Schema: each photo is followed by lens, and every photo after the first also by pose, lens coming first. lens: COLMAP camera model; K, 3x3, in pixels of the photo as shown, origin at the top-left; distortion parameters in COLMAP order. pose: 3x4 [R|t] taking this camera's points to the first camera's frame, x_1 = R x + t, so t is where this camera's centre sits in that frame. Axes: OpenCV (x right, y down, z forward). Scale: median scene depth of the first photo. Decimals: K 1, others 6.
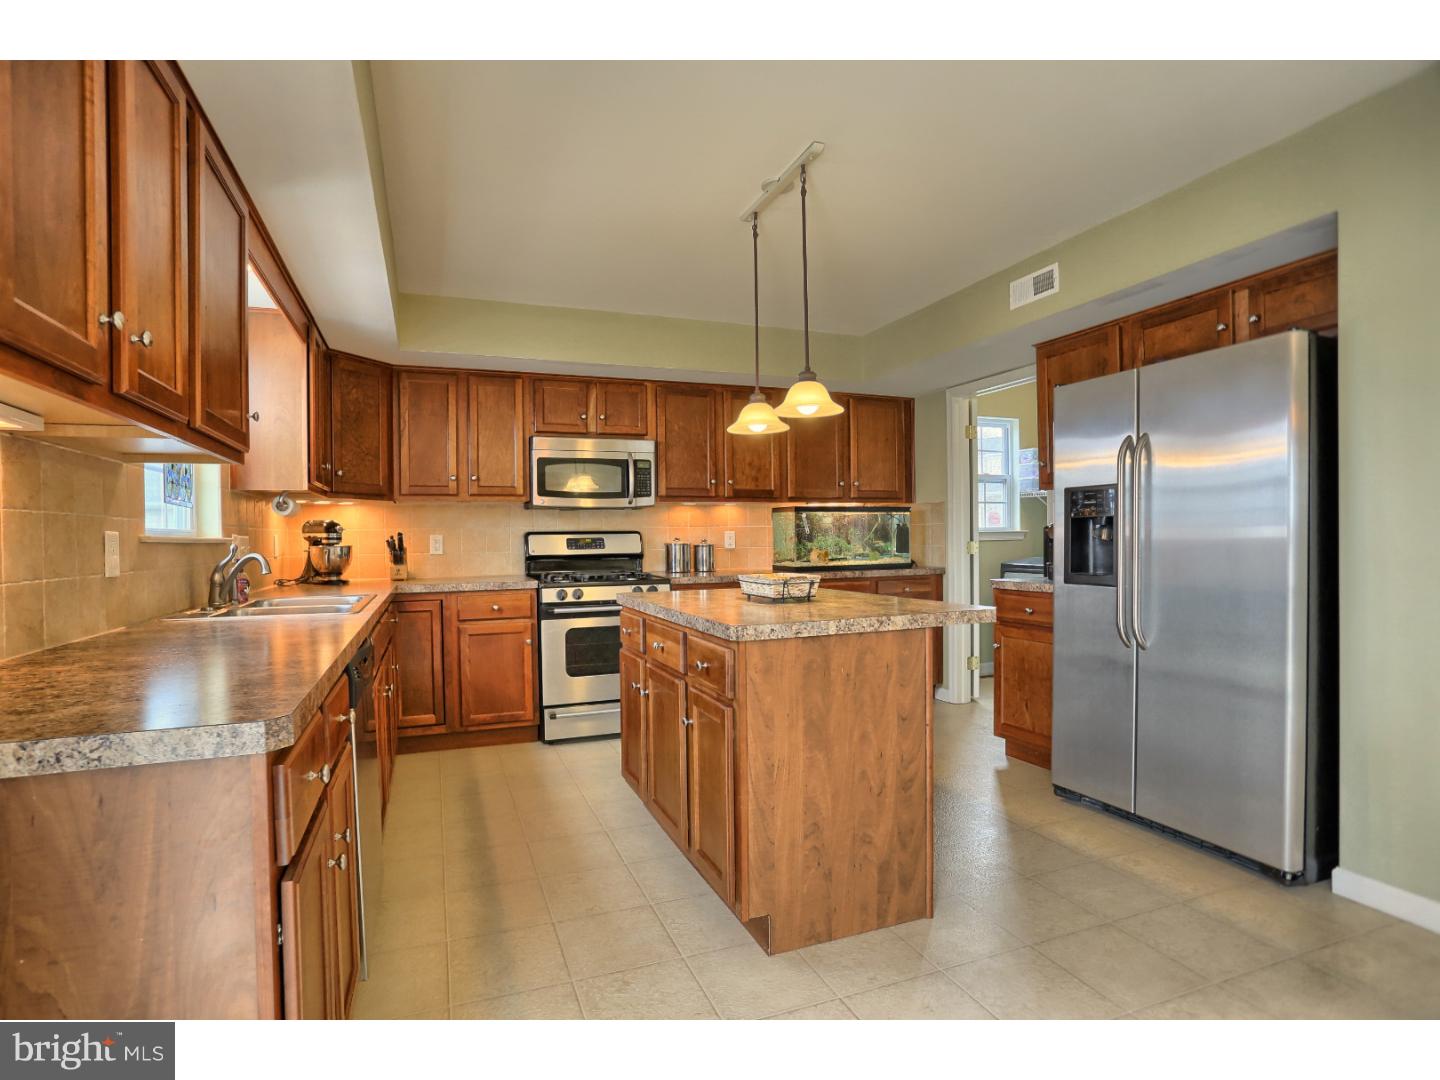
lens RADIAL K [[716.6, 0, 691.3], [0, 716.6, 546.7], [0, 0, 1]] dist [-0.067817, 0.037349]
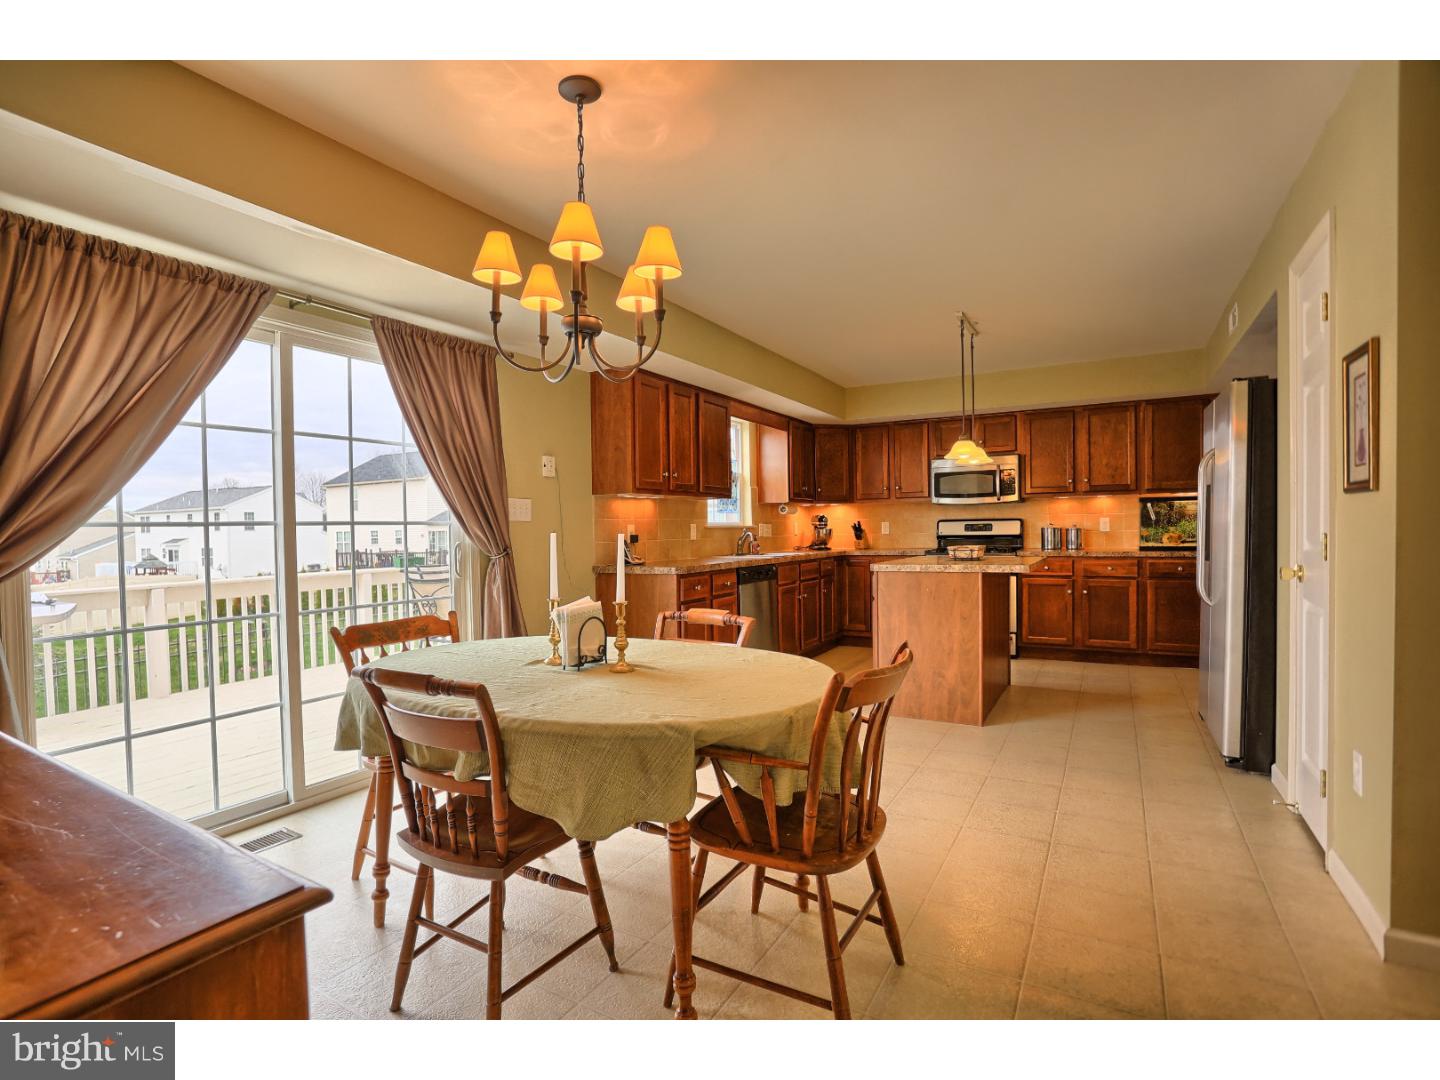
lens RADIAL K [[716.6, 0, 691.3], [0, 716.6, 546.7], [0, 0, 1]] dist [-0.067817, 0.037349]
pose [[0.629814, 0.021010, -0.776462, 0.666490], [-0.002016, 0.999675, 0.025414, -0.001236], [0.776743, -0.014441, 0.629652, -0.404345]]
